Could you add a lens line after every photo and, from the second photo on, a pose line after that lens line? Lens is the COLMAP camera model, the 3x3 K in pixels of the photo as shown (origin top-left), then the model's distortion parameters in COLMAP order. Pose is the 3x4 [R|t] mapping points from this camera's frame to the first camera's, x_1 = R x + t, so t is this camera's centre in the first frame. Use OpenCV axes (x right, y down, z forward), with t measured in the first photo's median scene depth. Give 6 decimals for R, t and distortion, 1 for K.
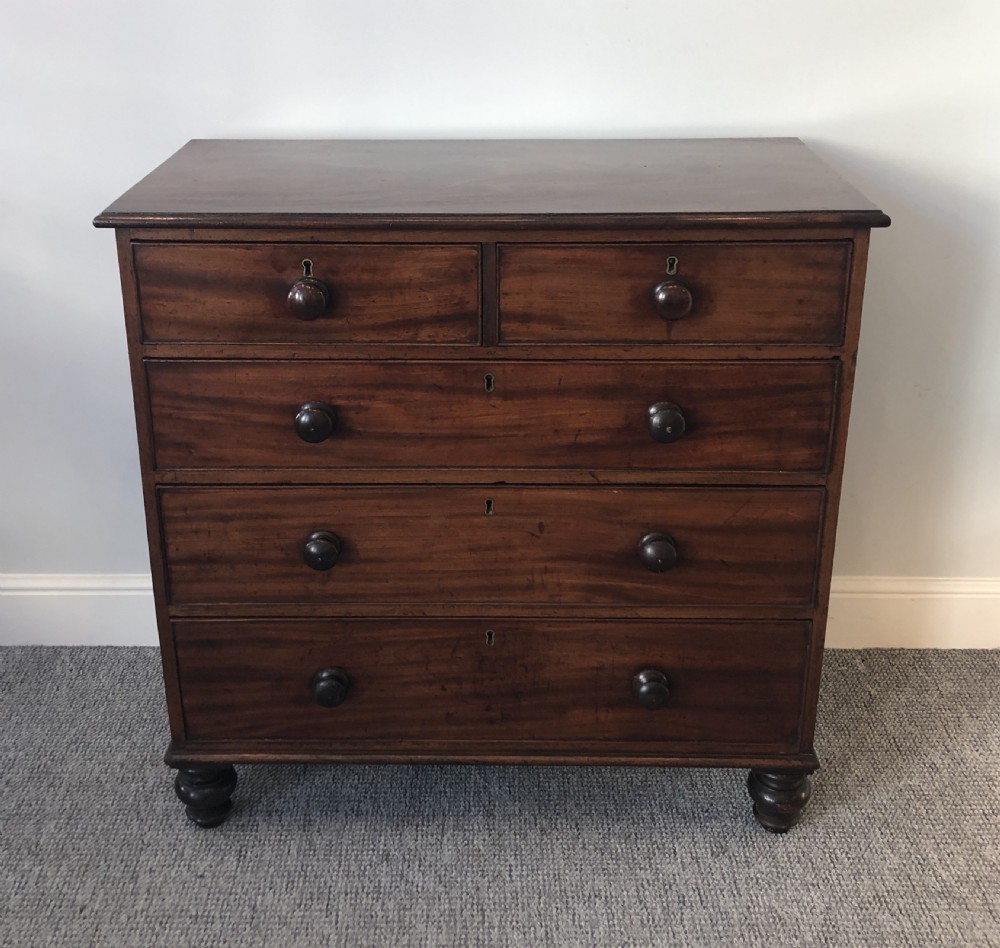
lens RADIAL K [[1224.3, 0, 486.3], [0, 1224.3, 361.7], [0, 0, 1]] dist [0.030391, 0.000000]
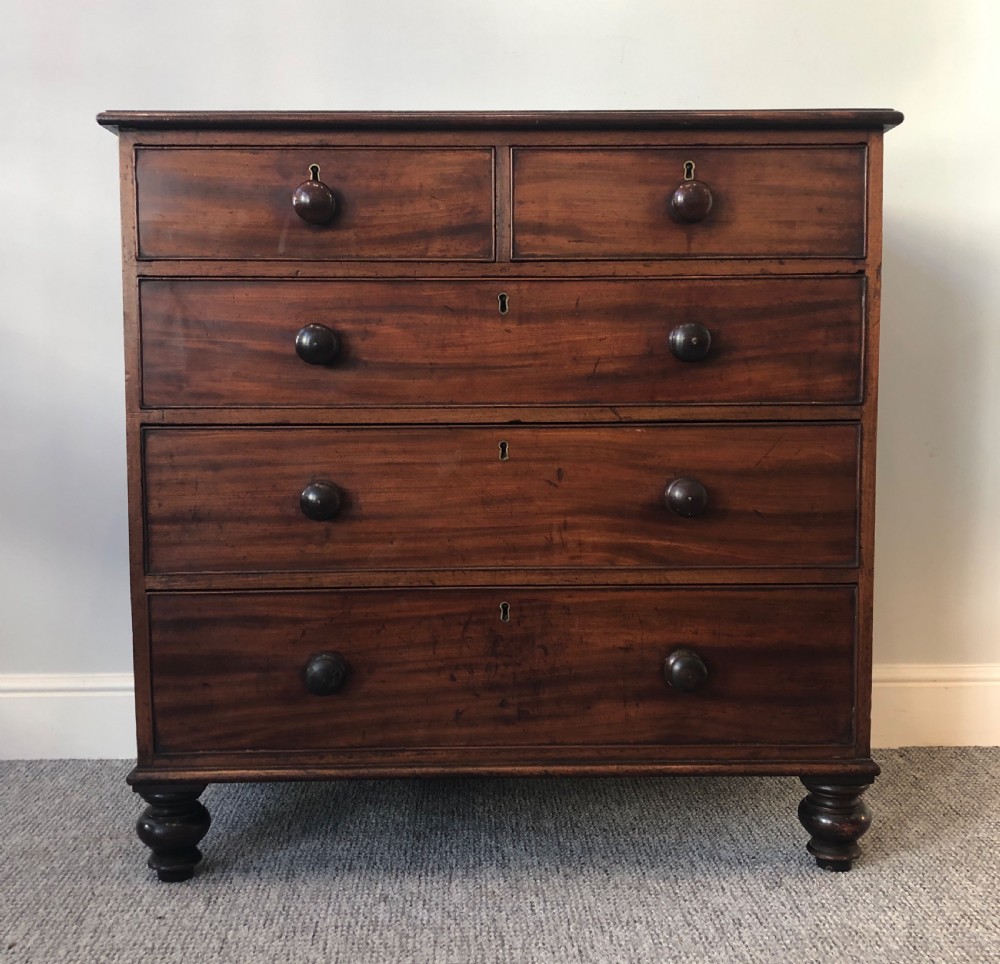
lens RADIAL K [[1149.0, 0, 504.7], [0, 1149.0, 476.7], [0, 0, 1]] dist [0.038346, 0.000000]
pose [[0.999198, -0.005281, 0.039685, -0.030681], [0.016034, 0.961078, -0.275810, 0.369129], [-0.036684, 0.276226, 0.960392, 0.166105]]
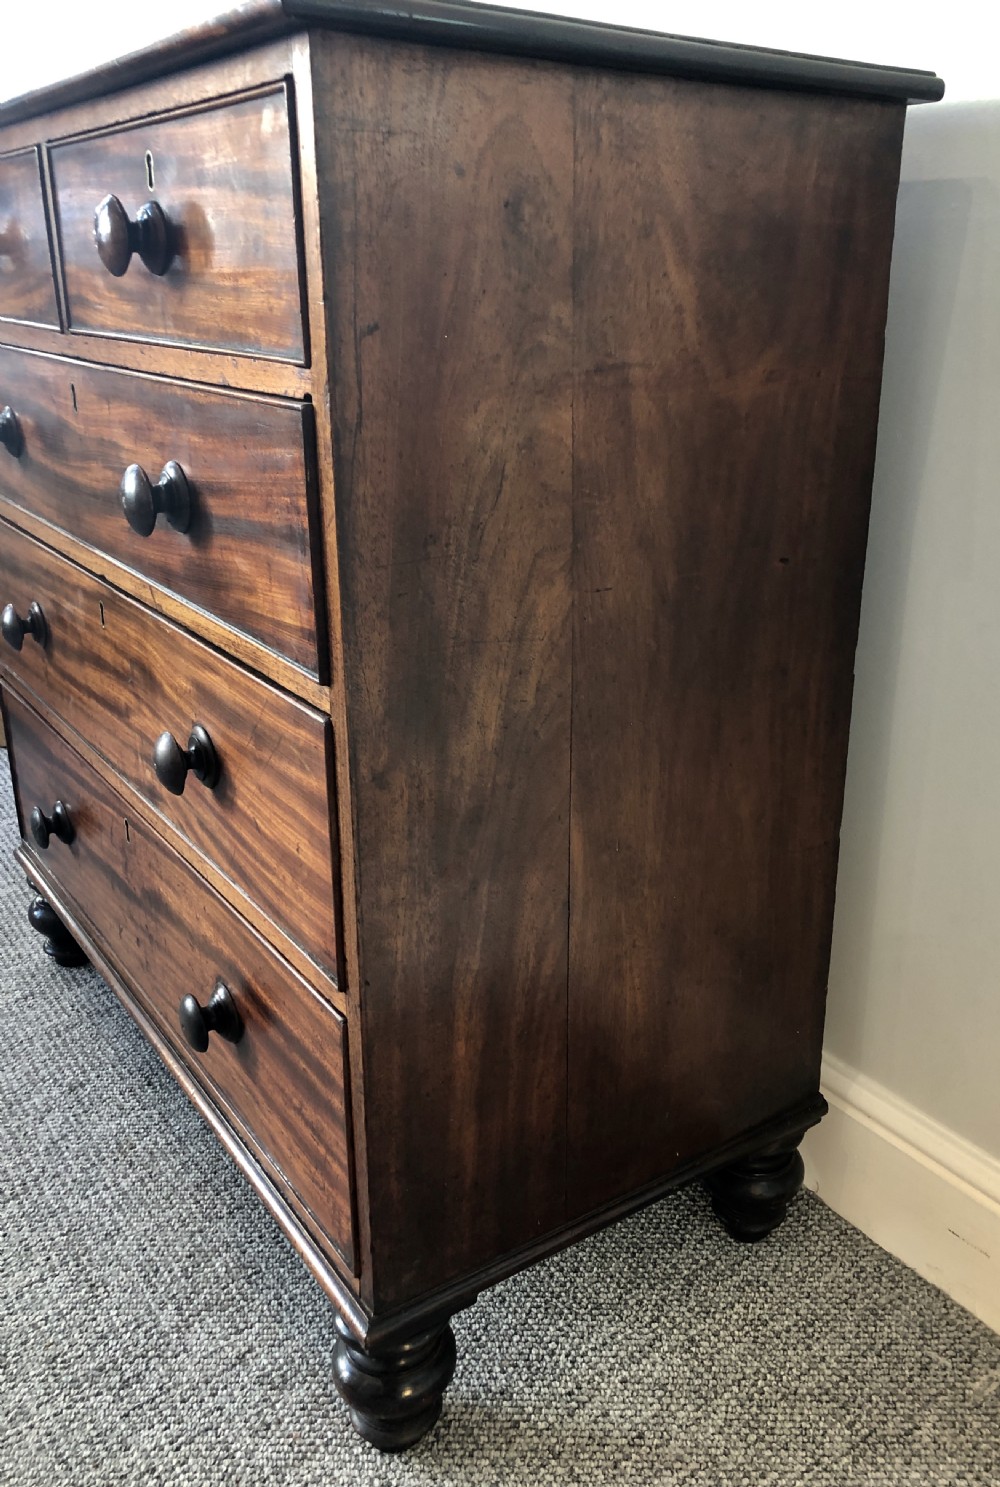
lens RADIAL K [[1256.3, 0, 566.0], [0, 1256.3, 729.8], [0, 0, 1]] dist [0.051861, -0.048017]
pose [[0.597158, 0.282779, -0.750625, 0.649379], [-0.302455, 0.946103, 0.115803, 0.025457], [0.742915, 0.157877, 0.650501, 0.739530]]
